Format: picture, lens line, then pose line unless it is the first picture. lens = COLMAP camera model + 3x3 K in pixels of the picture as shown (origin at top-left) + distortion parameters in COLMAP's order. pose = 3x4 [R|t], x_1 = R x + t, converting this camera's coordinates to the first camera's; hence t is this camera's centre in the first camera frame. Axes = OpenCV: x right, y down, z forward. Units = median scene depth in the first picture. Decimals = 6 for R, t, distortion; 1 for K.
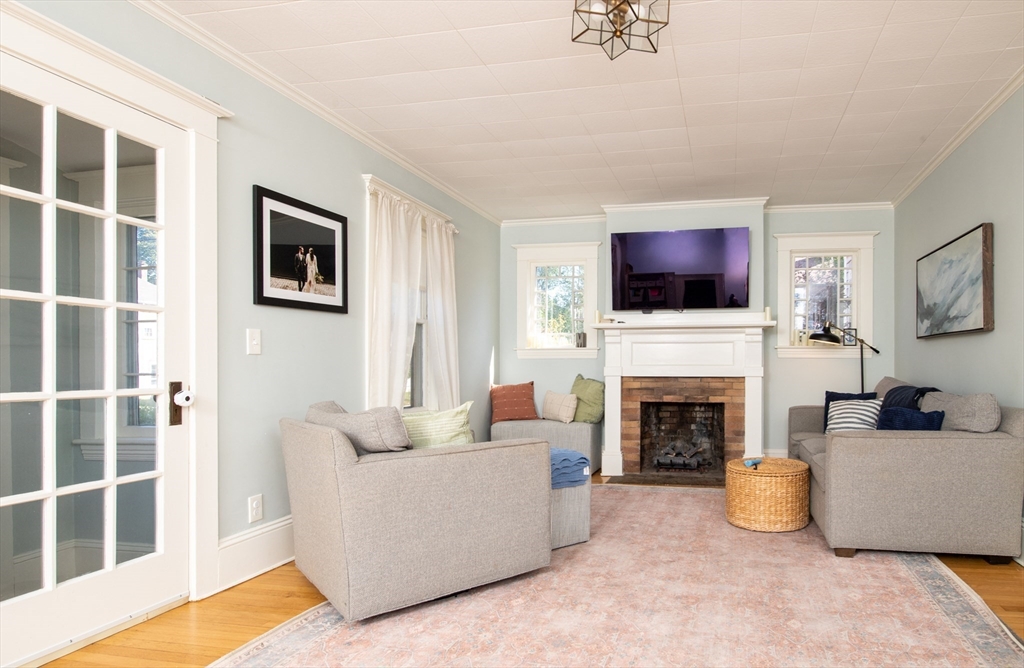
lens RADIAL K [[577.4, 0, 634.3], [0, 577.4, 362.6], [0, 0, 1]] dist [-0.005843, -0.000107]
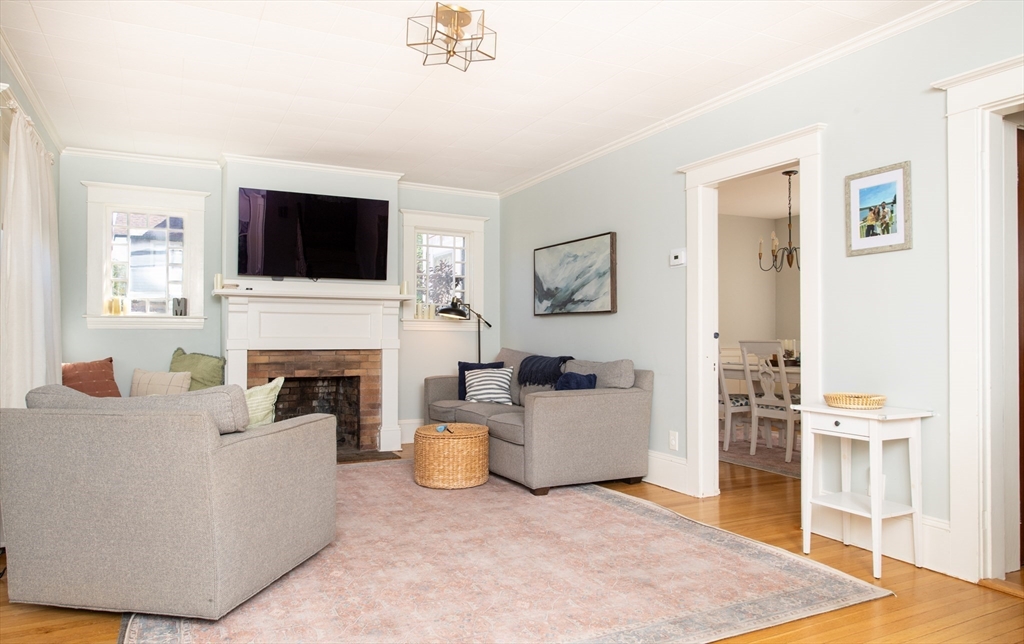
lens RADIAL K [[661.0, 0, 512.4], [0, 661.0, 328.0], [0, 0, 1]] dist [0.010523, -0.001284]
pose [[0.804877, 0.009585, 0.593364, -0.502465], [-0.005748, 0.999949, -0.008355, -0.006227], [-0.593414, 0.003314, 0.804891, -0.093233]]
